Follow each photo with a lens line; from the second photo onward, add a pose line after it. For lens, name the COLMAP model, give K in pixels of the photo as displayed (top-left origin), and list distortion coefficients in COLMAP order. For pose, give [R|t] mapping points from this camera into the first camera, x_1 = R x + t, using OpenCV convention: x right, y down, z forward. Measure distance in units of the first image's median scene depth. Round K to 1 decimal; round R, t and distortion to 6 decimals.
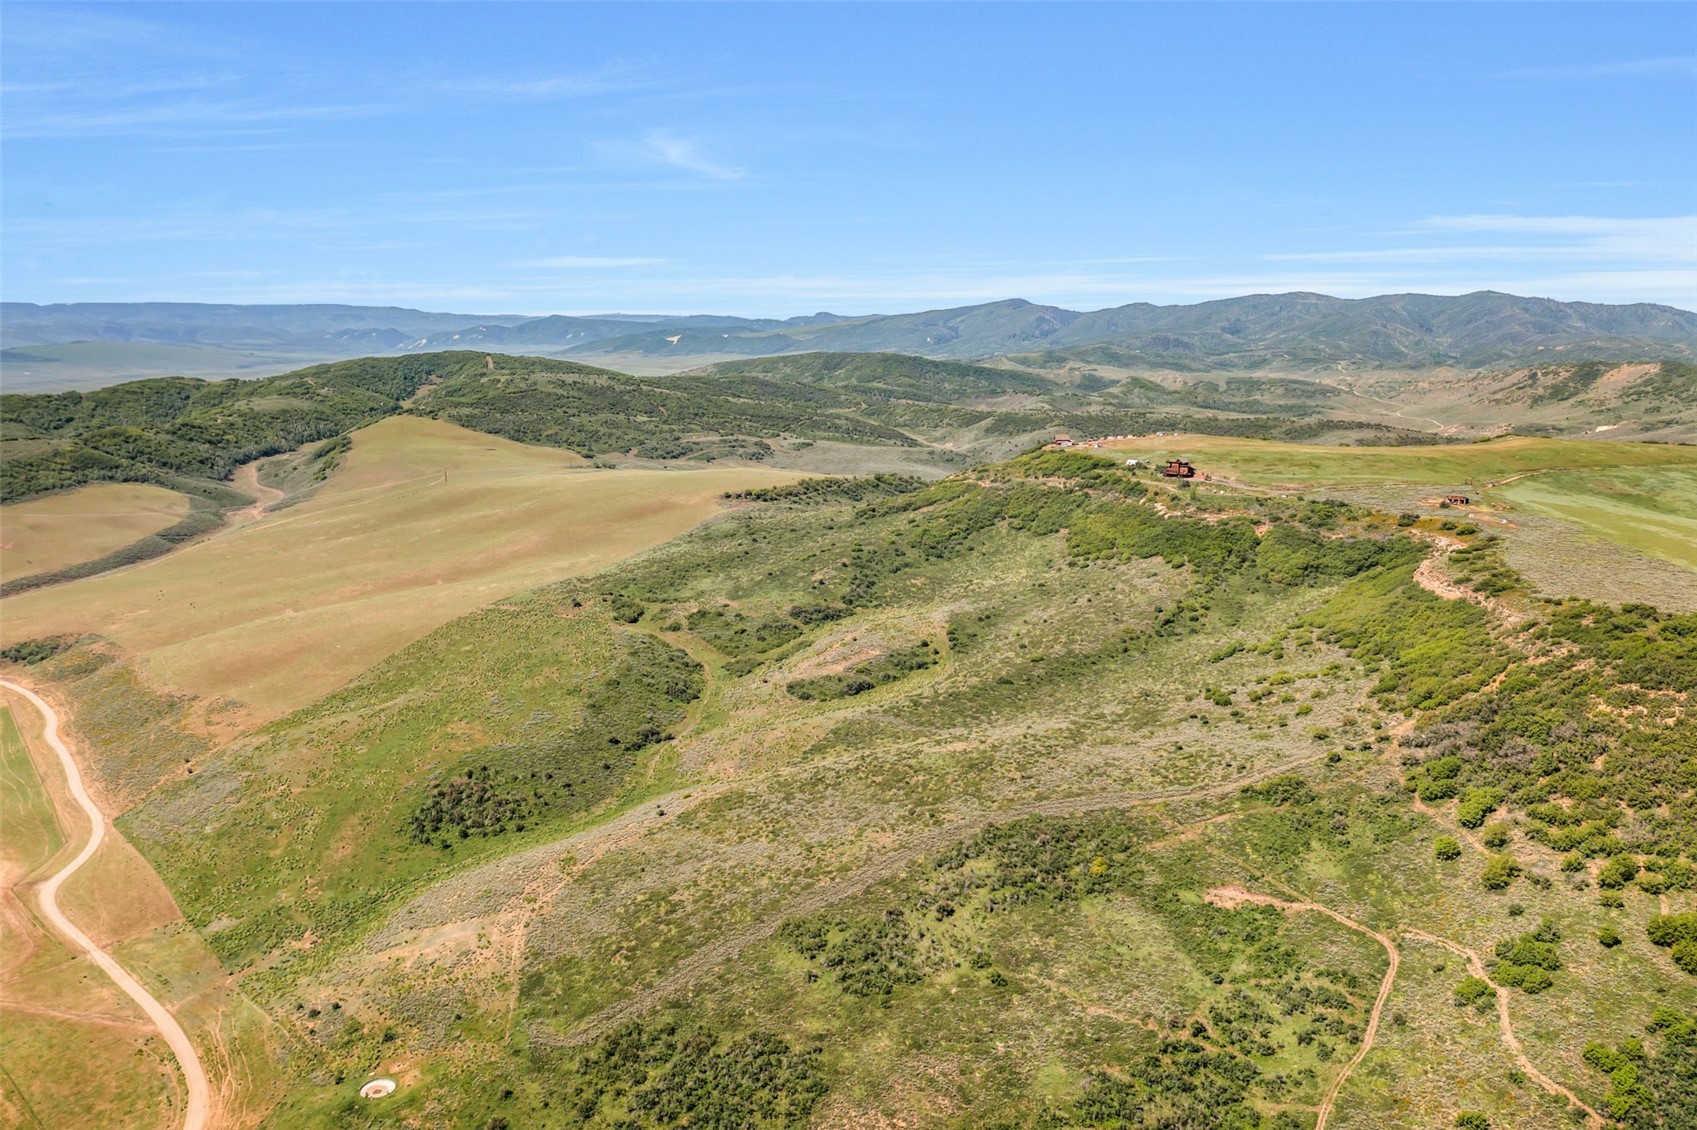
lens RADIAL K [[1323.3, 0, 849.2], [0, 1323.3, 563.3], [0, 0, 1]] dist [-0.024056, 0.004026]
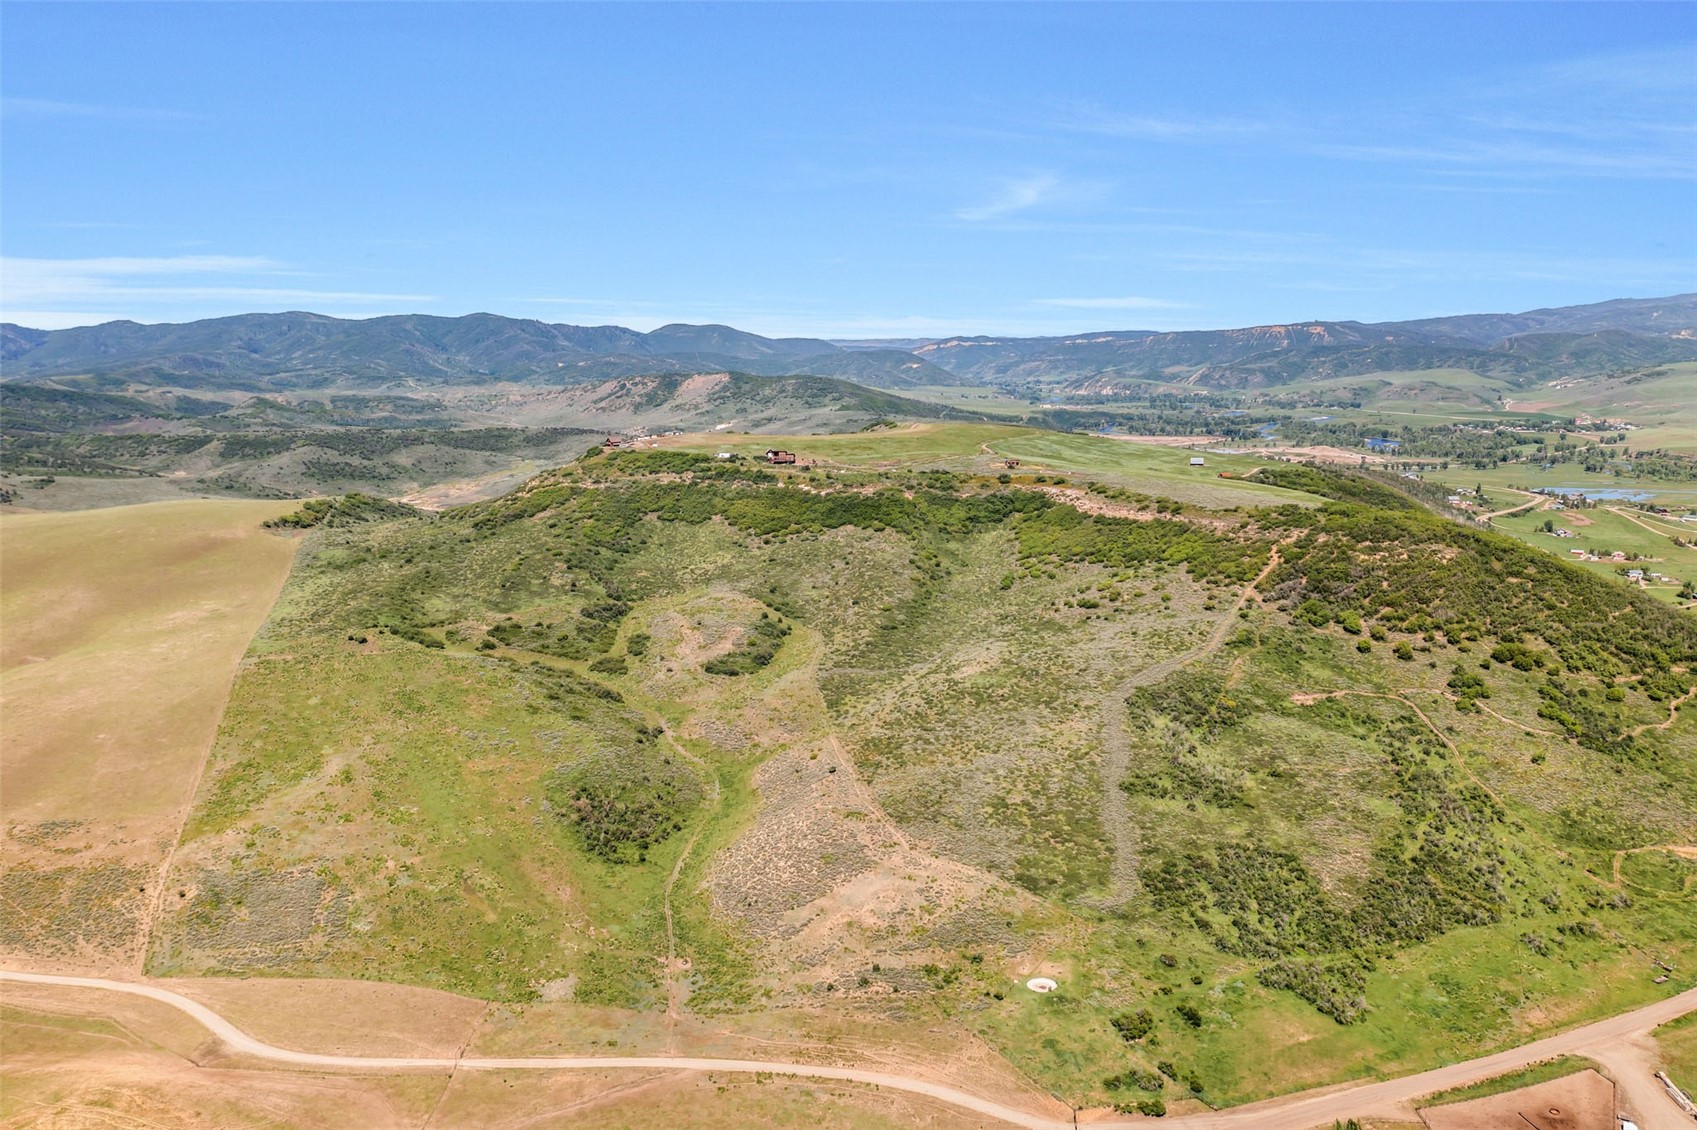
lens RADIAL K [[1323.3, 0, 857.8], [0, 1323.3, 566.4], [0, 0, 1]] dist [-0.024056, 0.004026]
pose [[0.708323, -0.112278, 0.696901, -1.009137], [0.121534, 0.991924, 0.036283, -0.017698], [-0.695347, 0.058997, 0.716249, 0.220864]]
